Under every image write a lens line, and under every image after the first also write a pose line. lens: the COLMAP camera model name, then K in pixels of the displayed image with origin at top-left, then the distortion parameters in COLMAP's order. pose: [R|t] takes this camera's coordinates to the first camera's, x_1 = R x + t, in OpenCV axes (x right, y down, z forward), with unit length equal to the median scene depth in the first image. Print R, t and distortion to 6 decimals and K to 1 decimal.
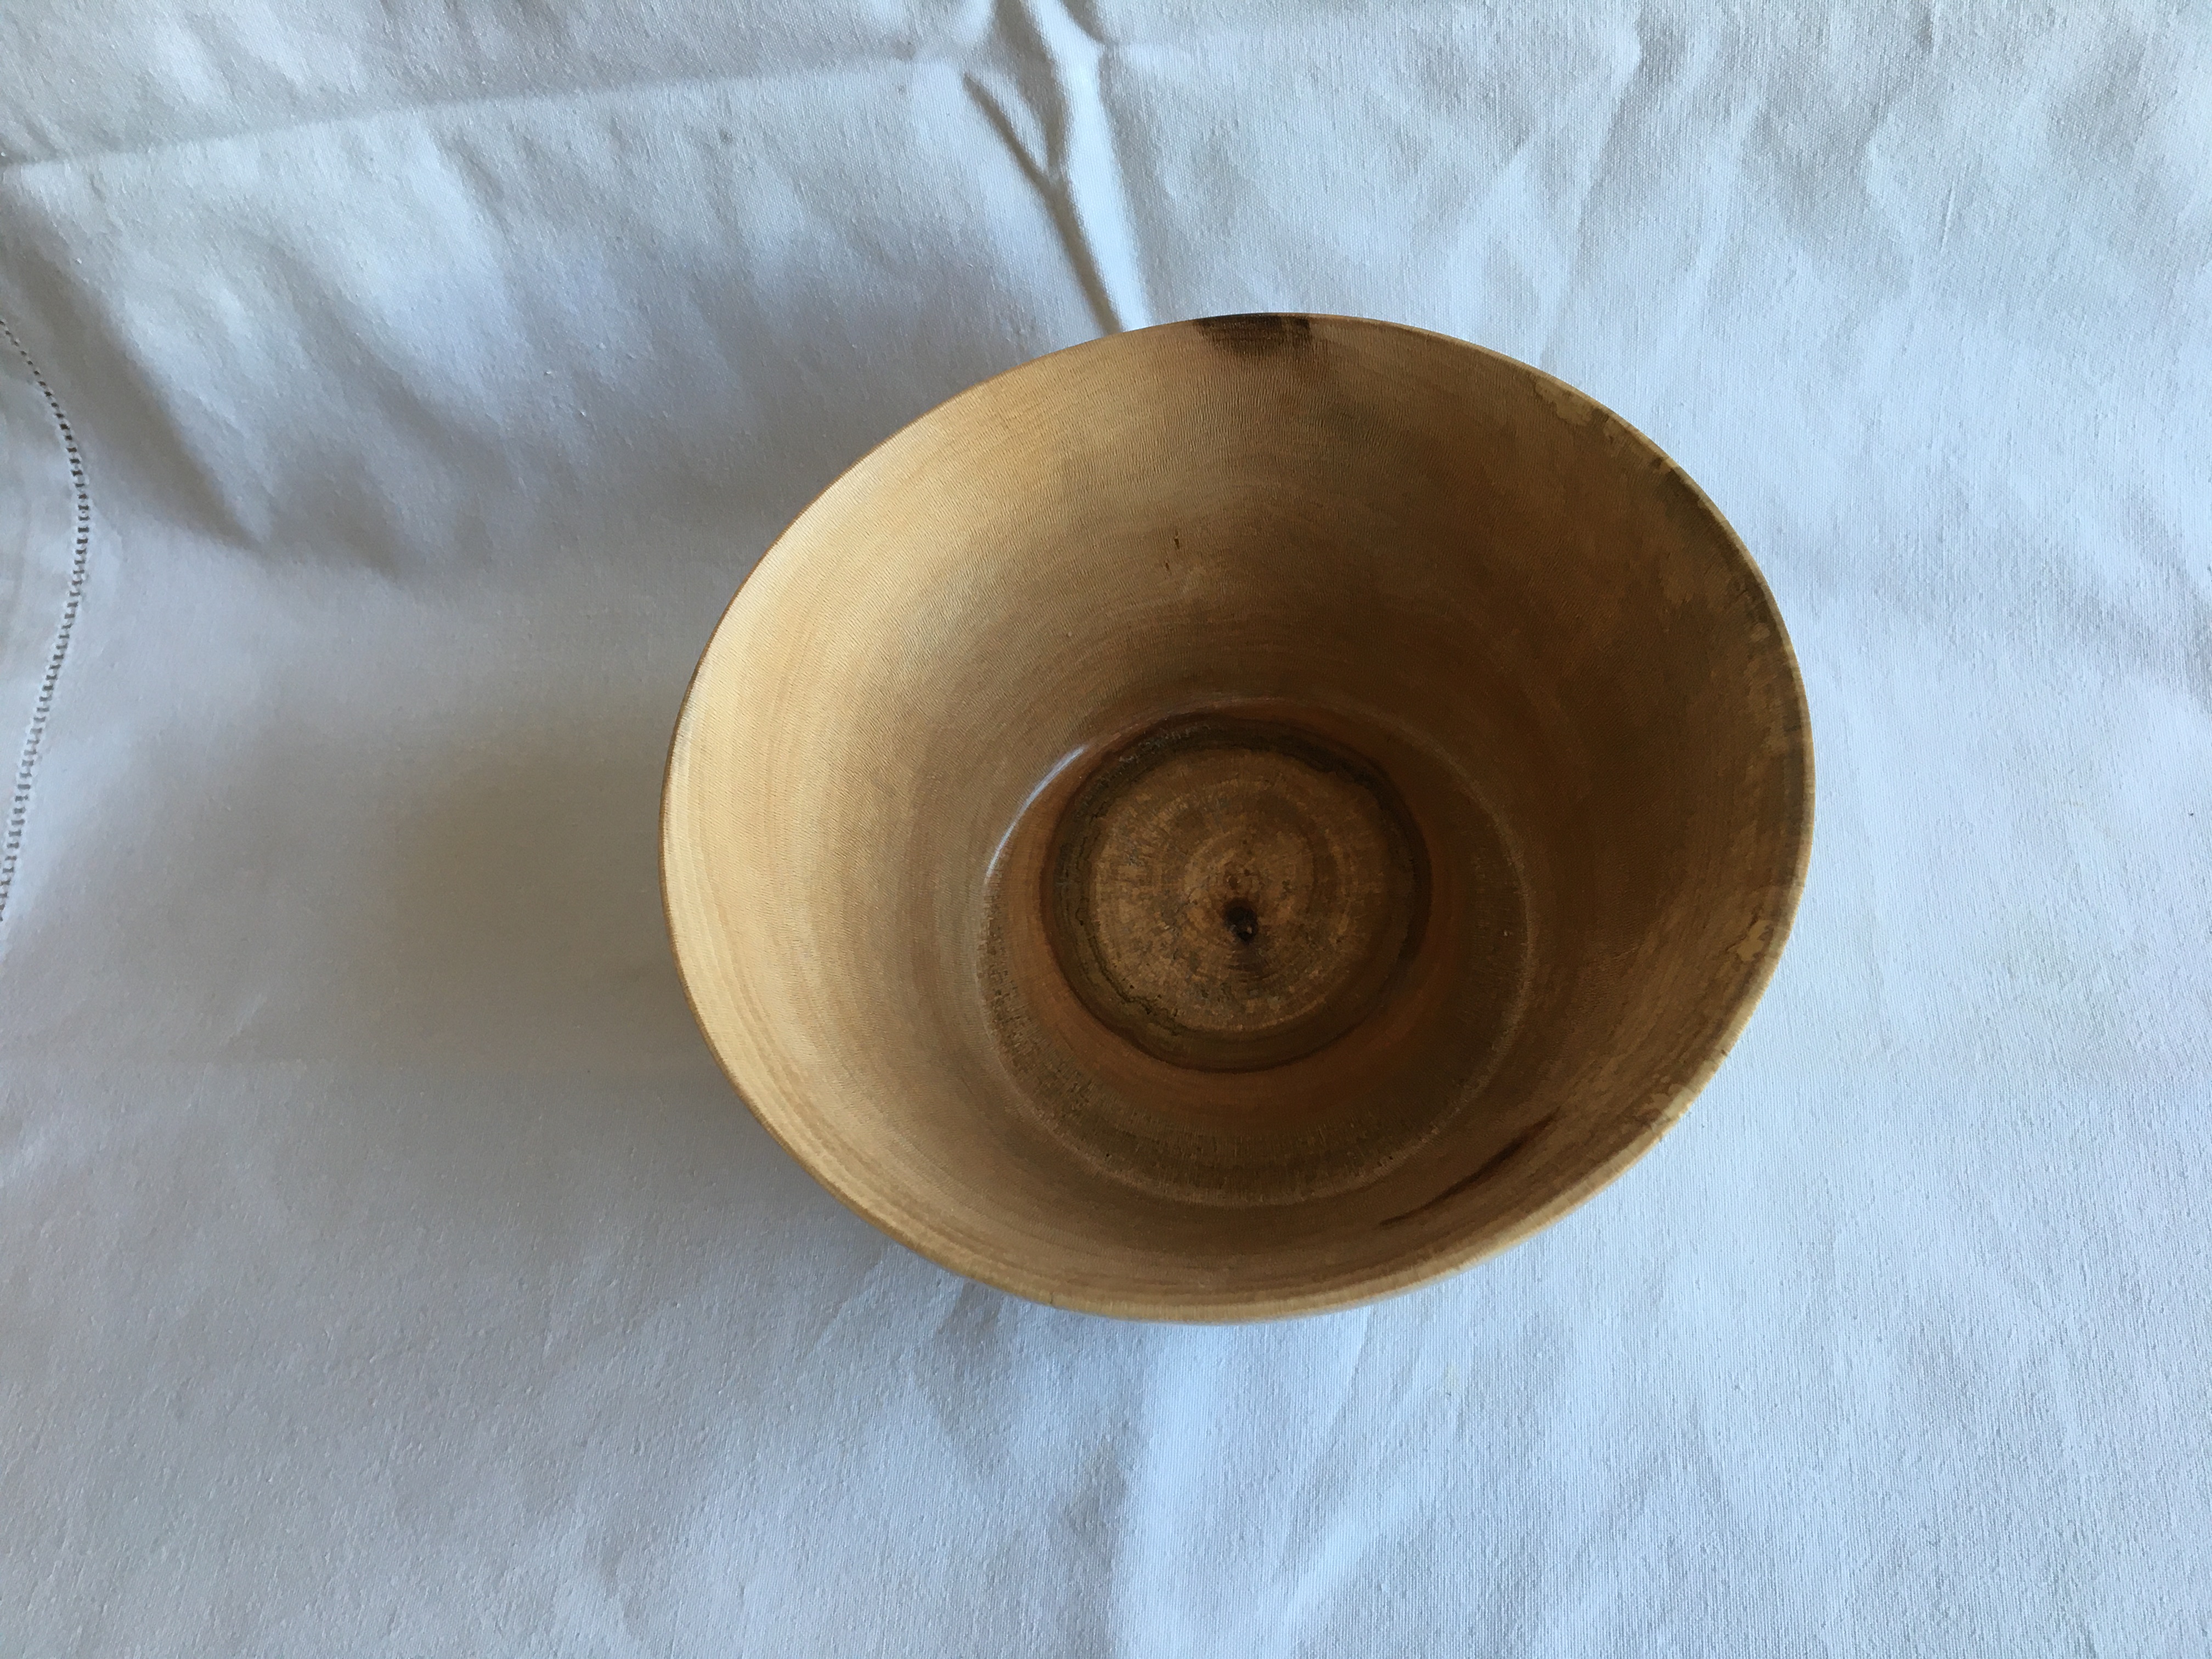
lens RADIAL K [[1879.5, 0, 1098.9], [0, 1879.5, 823.9], [0, 0, 1]] dist [0.050148, -0.093951]
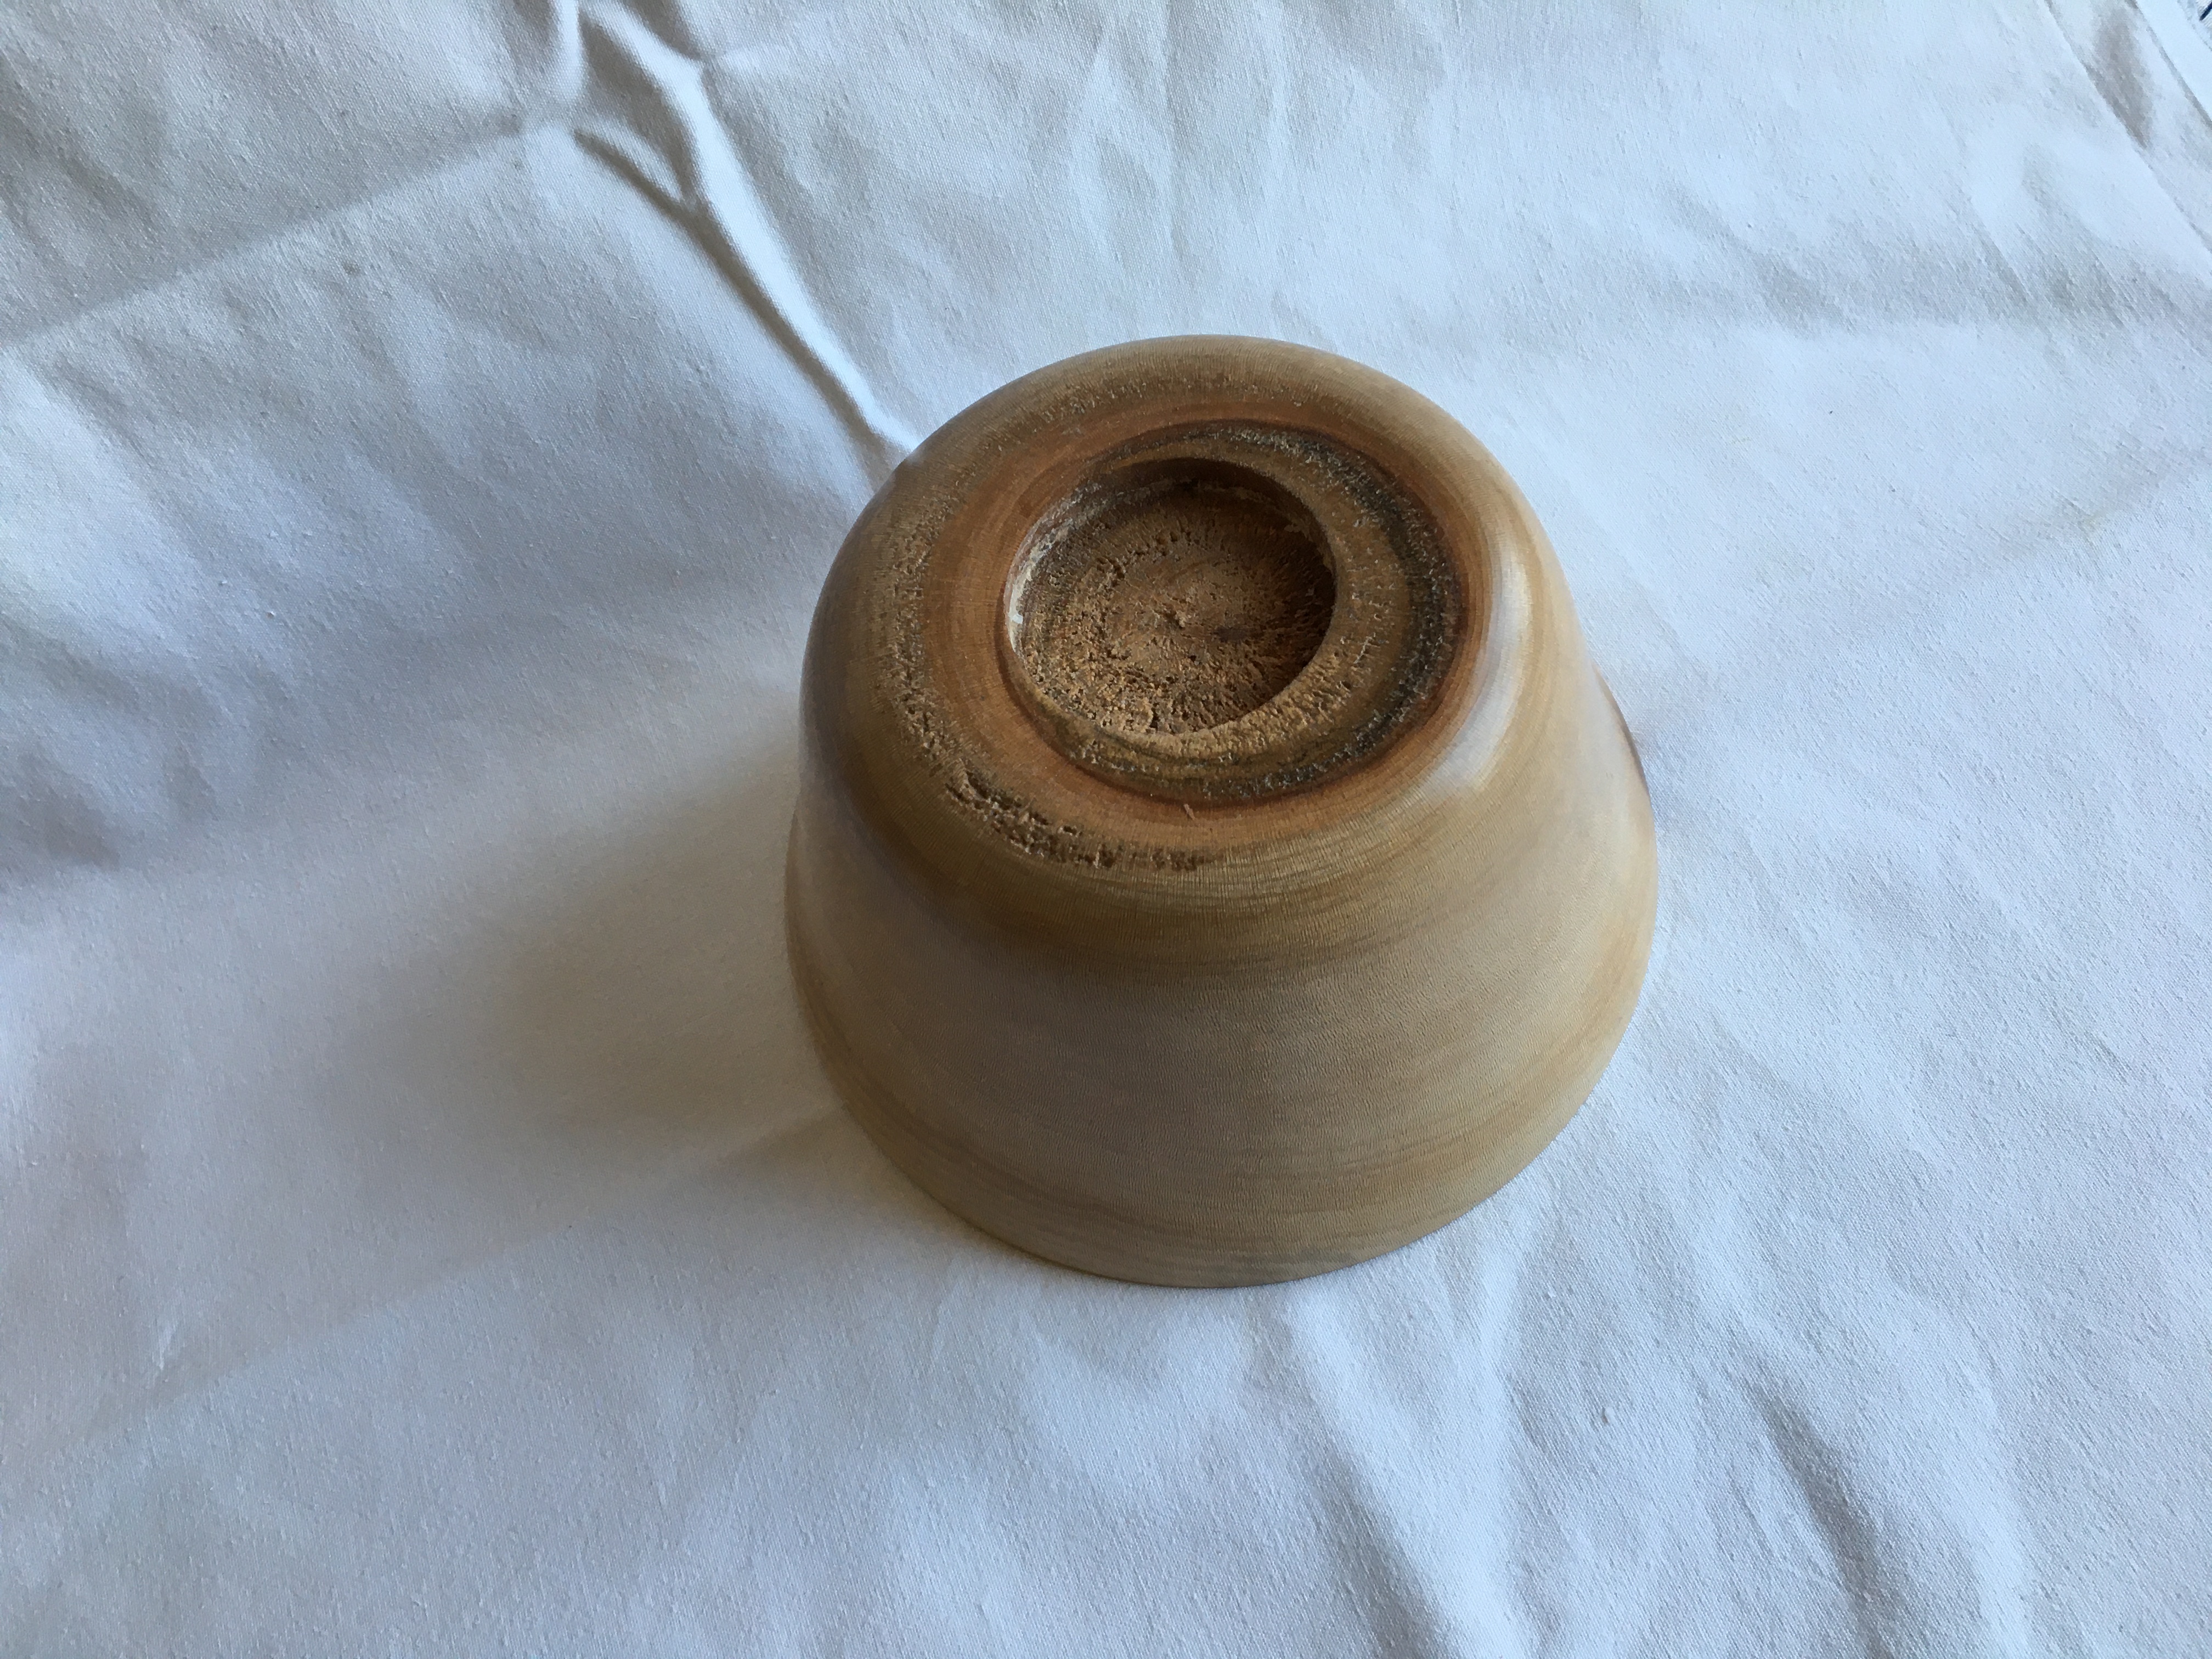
lens RADIAL K [[1861.8, 0, 1102.4], [0, 1861.8, 827.7], [0, 0, 1]] dist [0.040694, -0.074619]
pose [[0.892525, -0.373529, 0.252737, -0.212995], [0.394379, 0.918258, -0.035596, 0.094284], [-0.218782, 0.131444, 0.966880, 0.016471]]
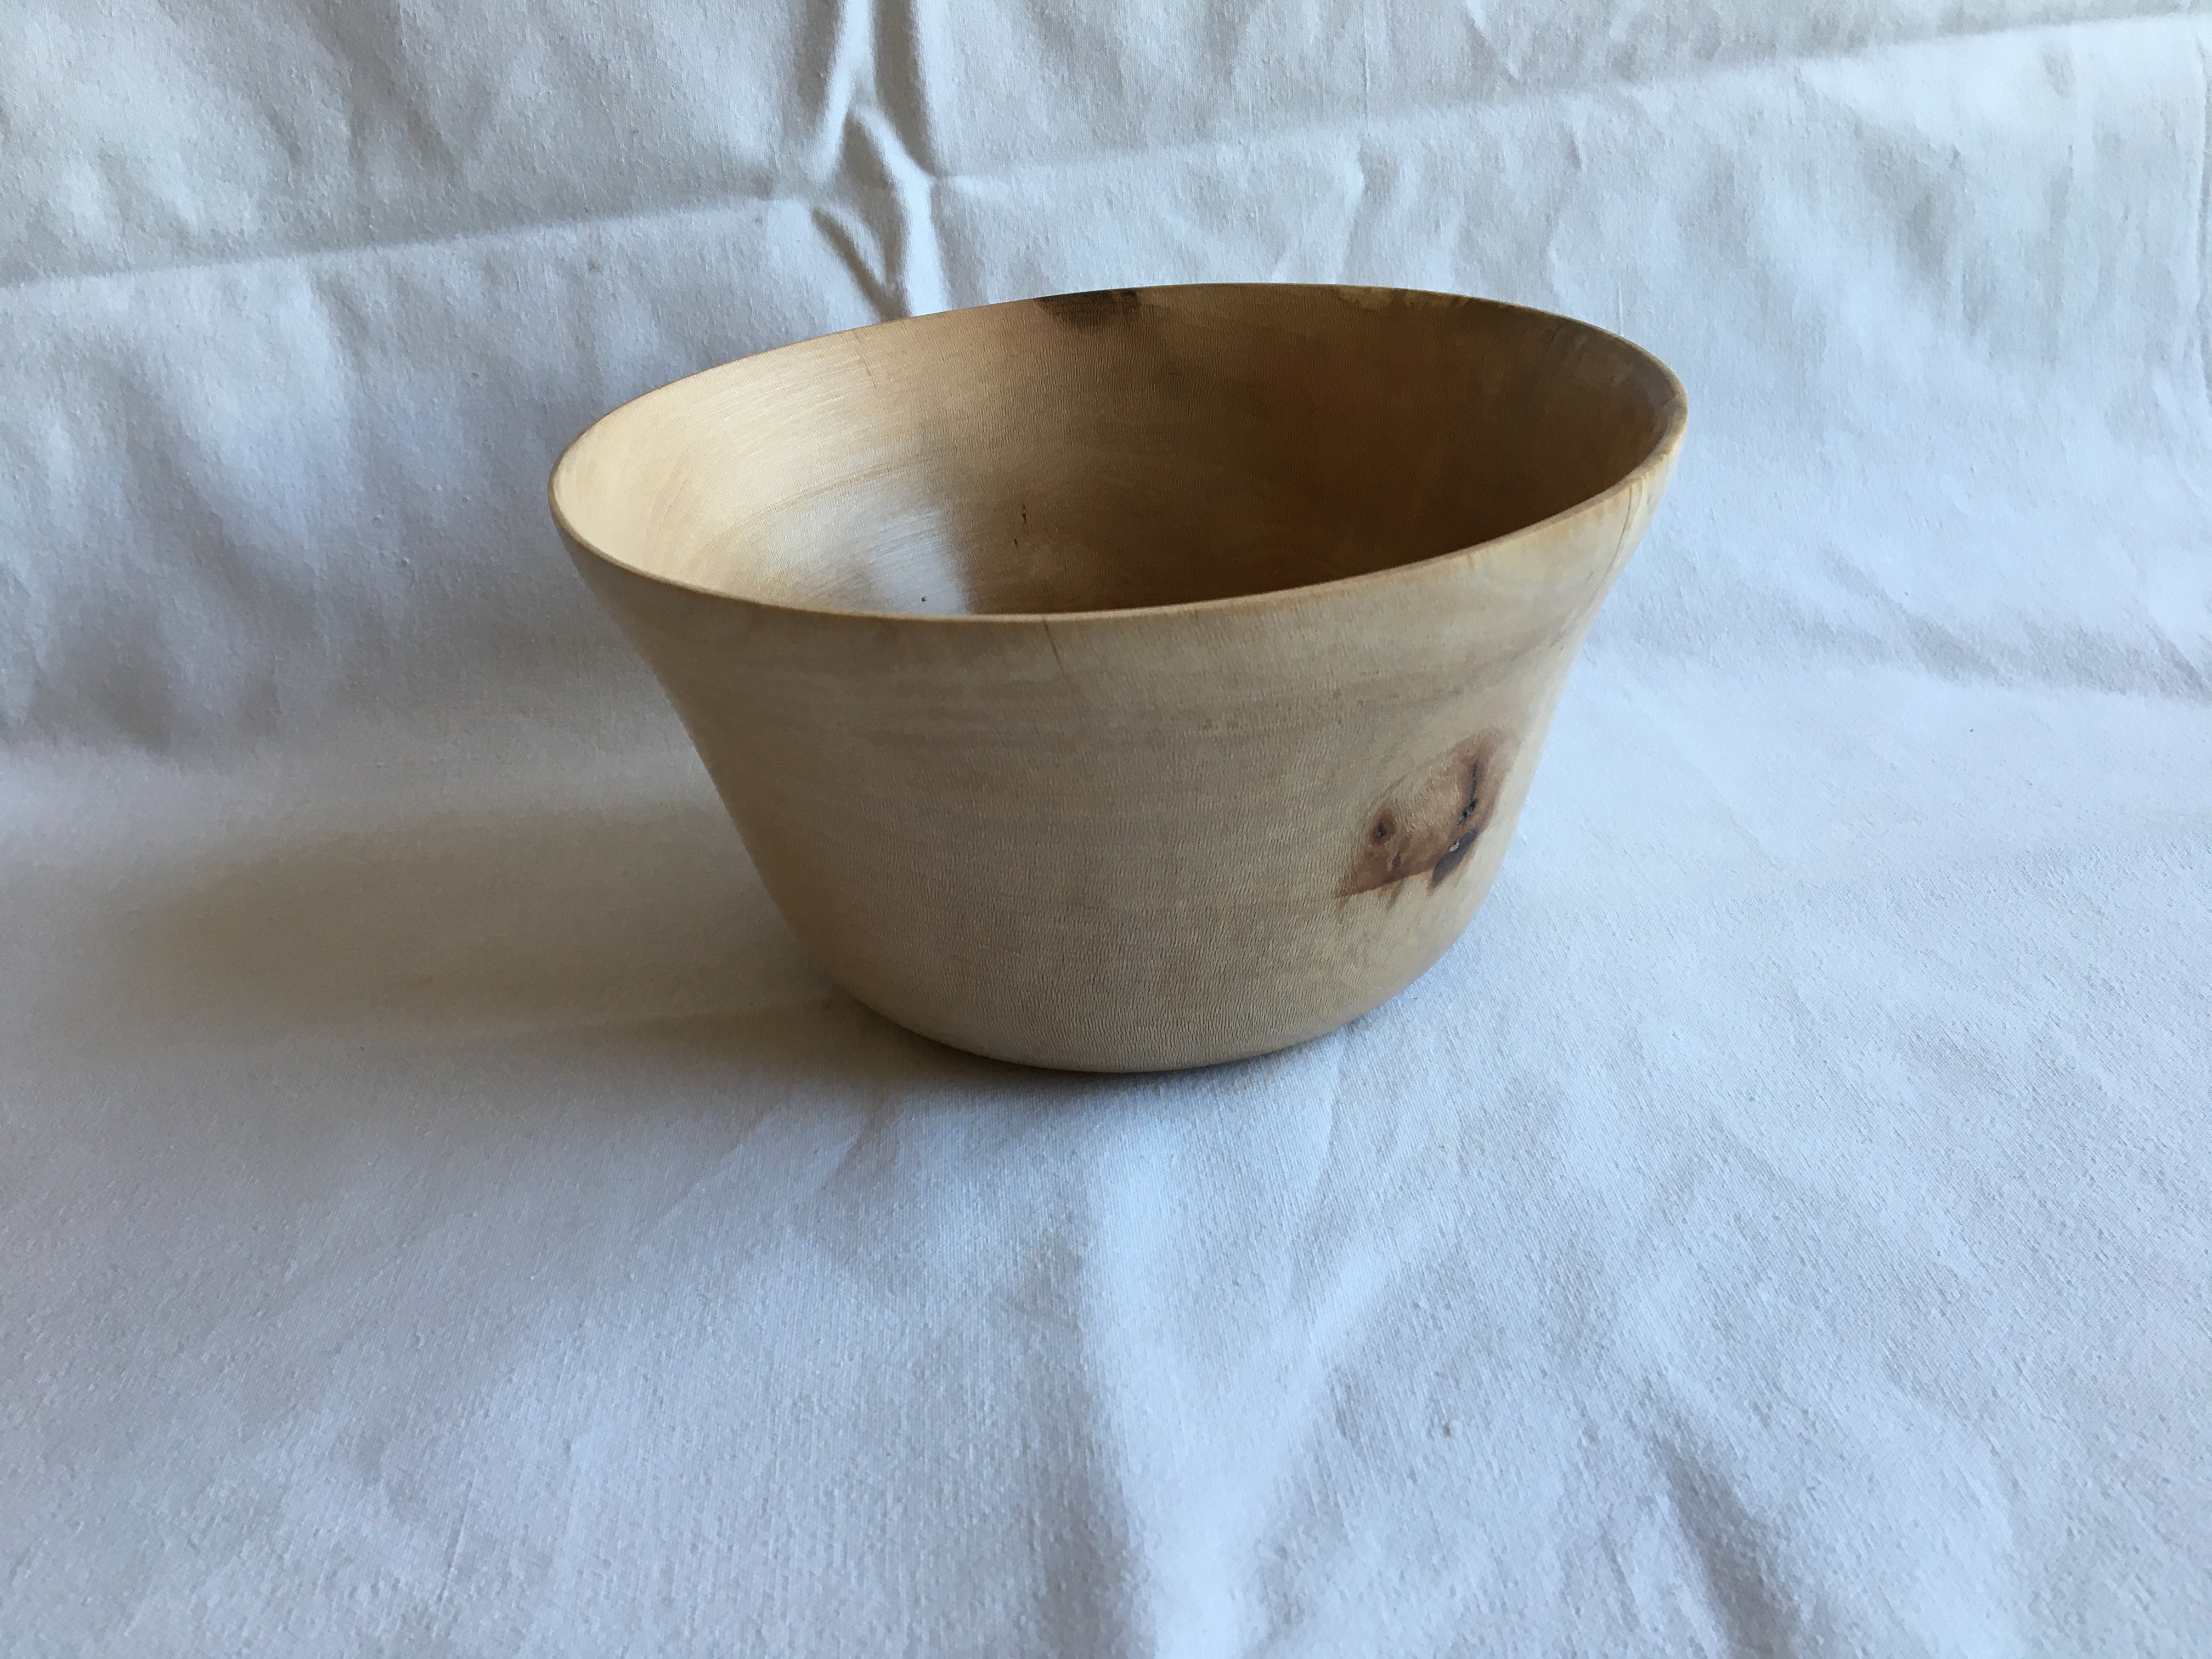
lens RADIAL K [[1876.3, 0, 1104.3], [0, 1876.3, 820.6], [0, 0, 1]] dist [0.052848, -0.101962]
pose [[0.981009, 0.002077, 0.193950, -0.121472], [0.108358, 0.823483, -0.556897, 0.596927], [-0.160871, 0.567337, 0.807619, 0.238713]]
